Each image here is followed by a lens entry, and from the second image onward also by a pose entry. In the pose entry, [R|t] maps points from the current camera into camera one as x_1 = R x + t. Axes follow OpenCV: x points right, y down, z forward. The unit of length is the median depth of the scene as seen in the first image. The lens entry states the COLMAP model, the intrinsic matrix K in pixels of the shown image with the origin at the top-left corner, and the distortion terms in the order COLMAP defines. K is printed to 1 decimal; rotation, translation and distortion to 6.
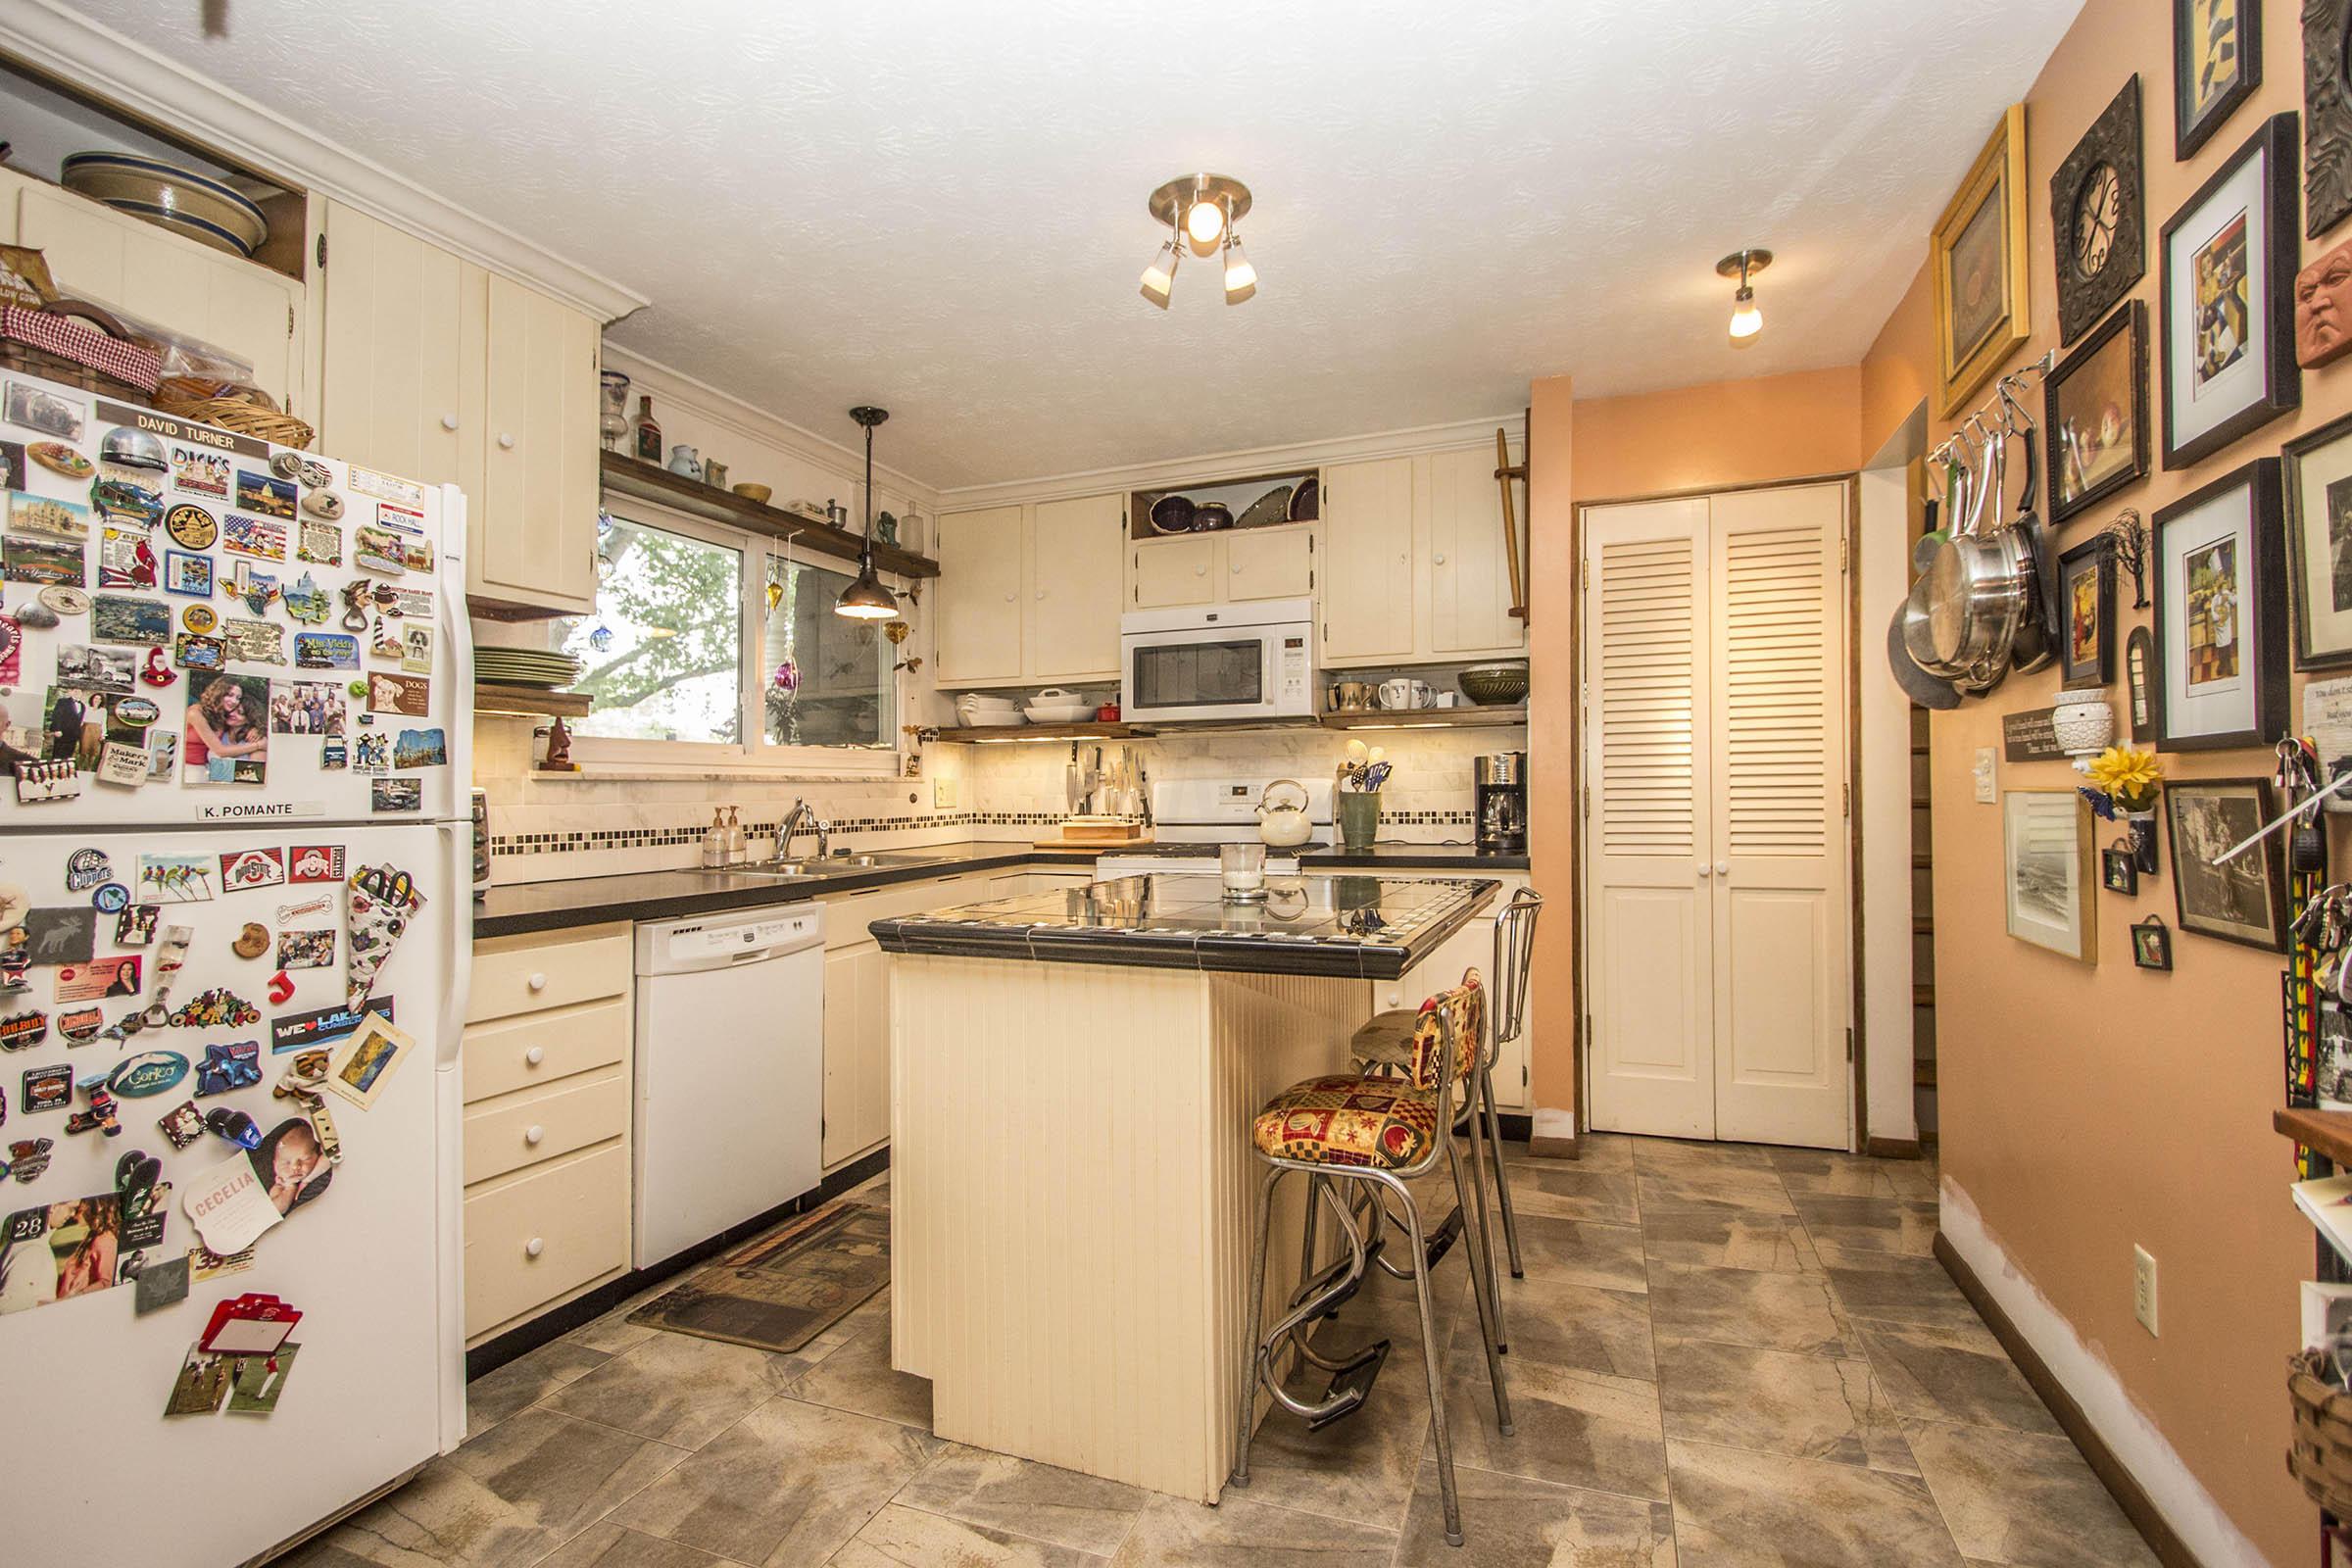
lens RADIAL K [[1141.2, 0, 1116.3], [0, 1141.2, 765.1], [0, 0, 1]] dist [0.011397, 0.000470]
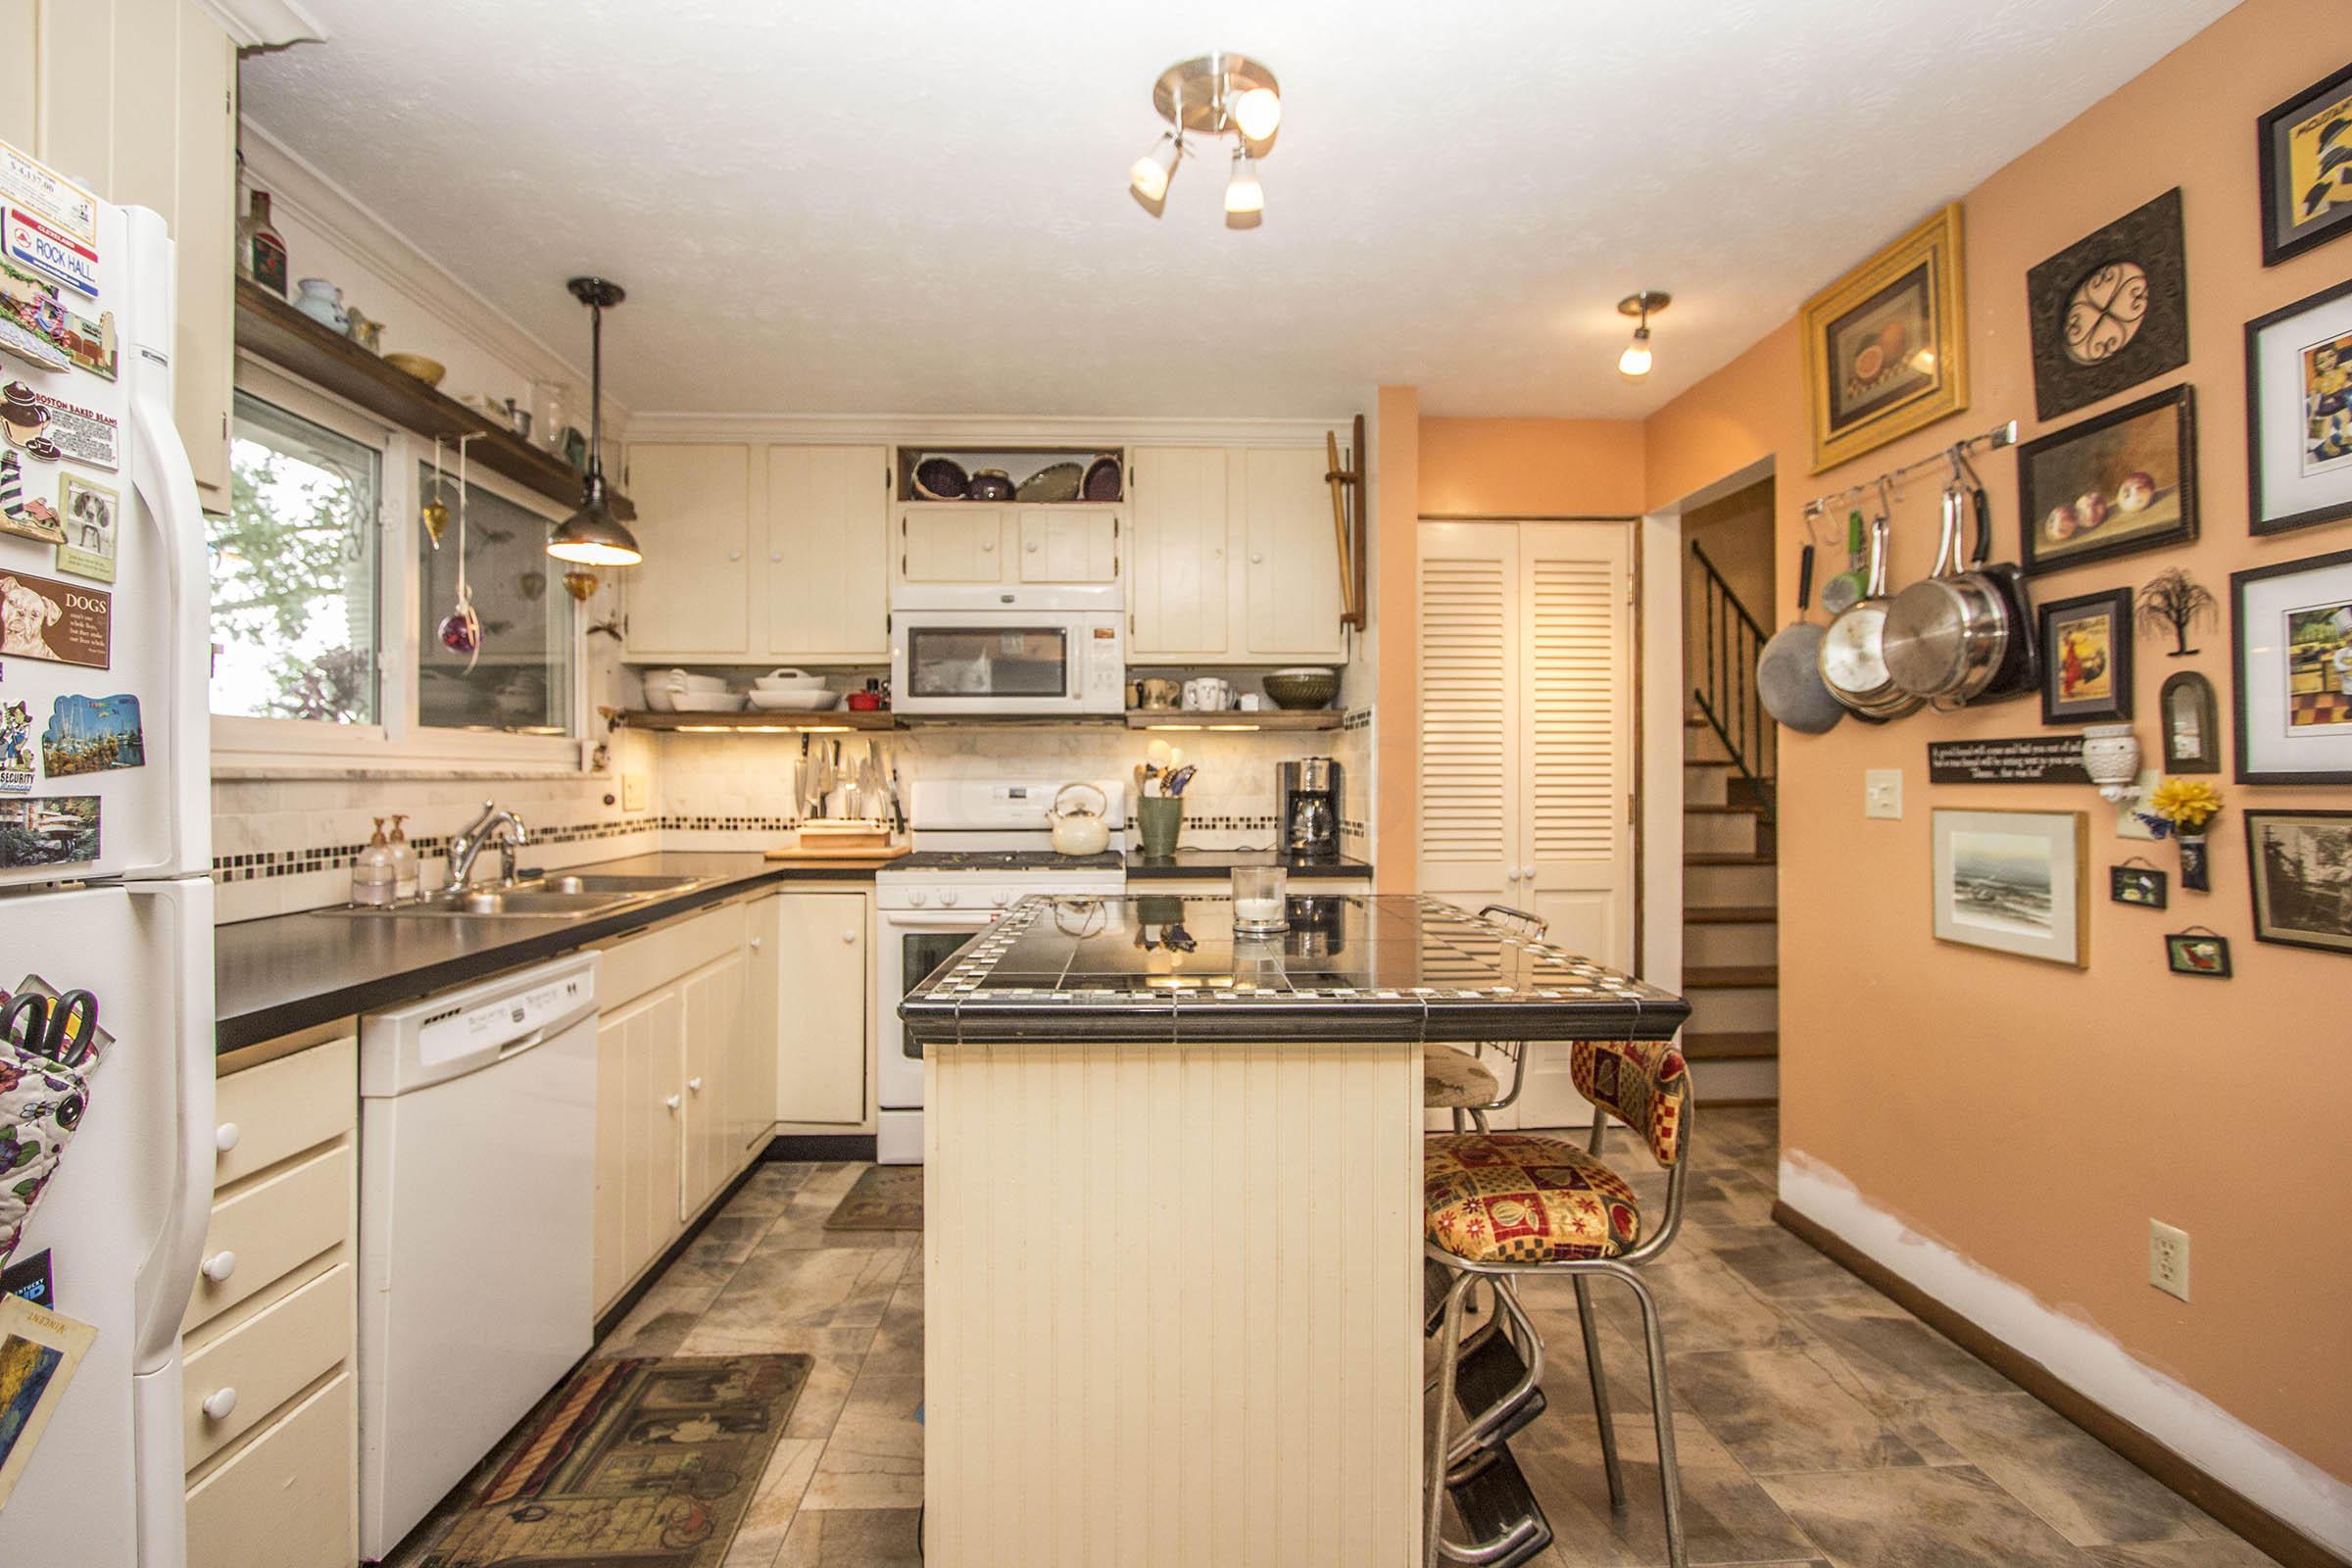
lens RADIAL K [[1108.5, 0, 1171.3], [0, 1108.5, 771.9], [0, 0, 1]] dist [-0.003765, 0.000191]
pose [[0.901645, 0.013446, 0.432268, -0.191046], [-0.018989, 0.999783, 0.008510, -0.004865], [-0.432060, -0.015882, 0.901705, 0.180778]]
